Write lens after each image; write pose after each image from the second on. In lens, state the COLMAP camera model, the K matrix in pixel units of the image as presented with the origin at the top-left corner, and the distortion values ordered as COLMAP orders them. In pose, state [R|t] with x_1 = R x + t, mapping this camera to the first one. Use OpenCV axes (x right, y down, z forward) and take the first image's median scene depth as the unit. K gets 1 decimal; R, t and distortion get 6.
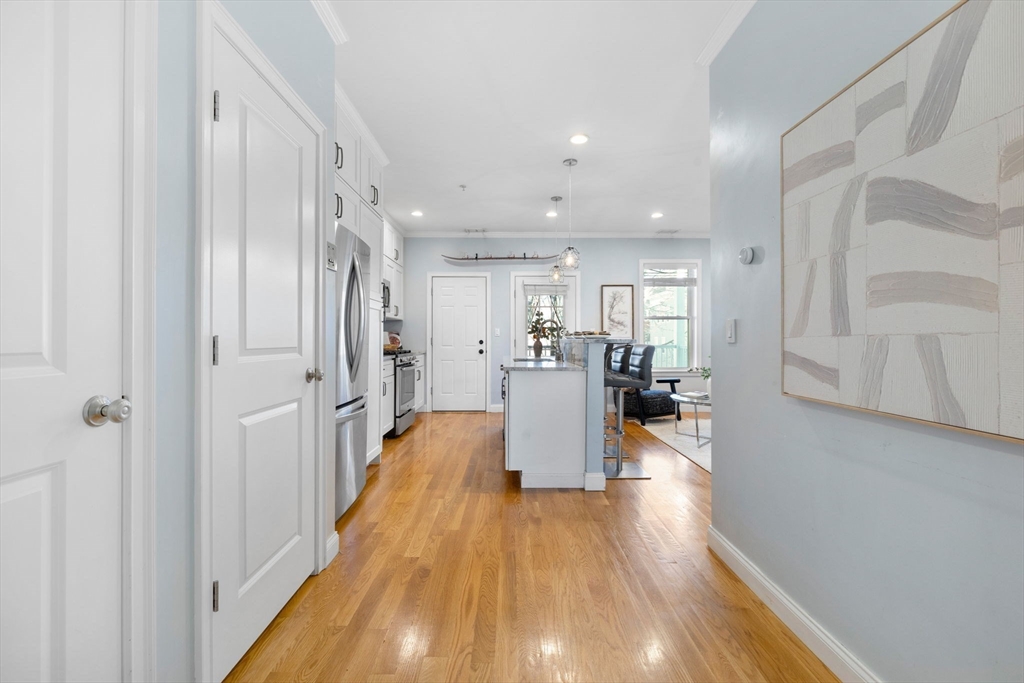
lens RADIAL K [[433.8, 0, 515.5], [0, 433.8, 338.1], [0, 0, 1]] dist [-0.001459, -0.000163]
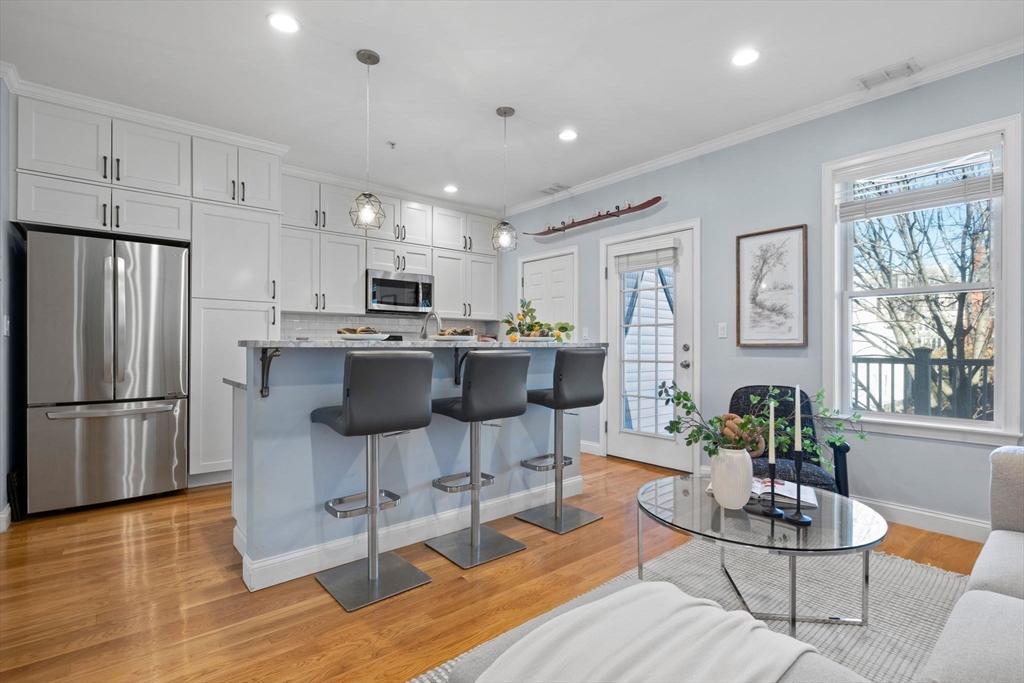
lens RADIAL K [[498.8, 0, 512.0], [0, 498.8, 344.0], [0, 0, 1]] dist [-0.001314, -0.000425]
pose [[0.614253, 0.003168, -0.789102, 0.510469], [-0.000845, 0.999994, 0.003356, 0.001506], [0.789108, -0.001395, 0.614252, 0.446560]]
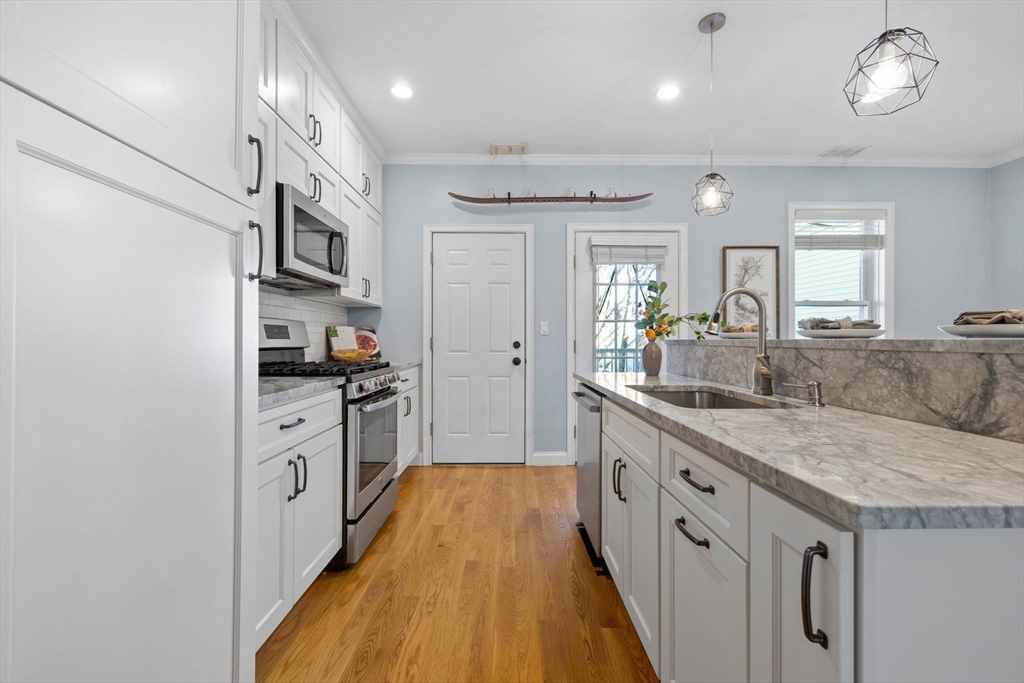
lens RADIAL K [[433.8, 0, 515.5], [0, 433.8, 338.1], [0, 0, 1]] dist [-0.001459, -0.000163]
pose [[0.999997, -0.000849, -0.002204, -0.081647], [0.000844, 0.999997, -0.002379, 0.001466], [0.002206, 0.002377, 0.999995, 0.430987]]
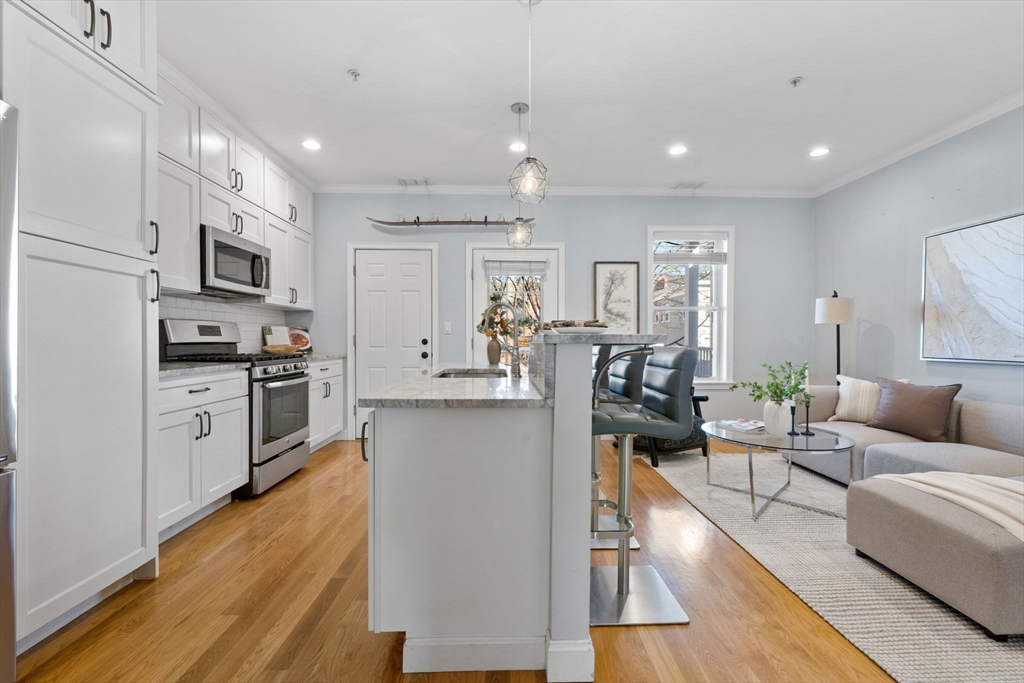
lens RADIAL K [[435.4, 0, 515.8], [0, 435.4, 344.2], [0, 0, 1]] dist [-0.001100, -0.000279]
pose [[0.999952, 0.001060, 0.009741, 0.064320], [-0.001187, 0.999914, 0.013096, 0.003611], [-0.009726, -0.013107, 0.999867, 0.294055]]
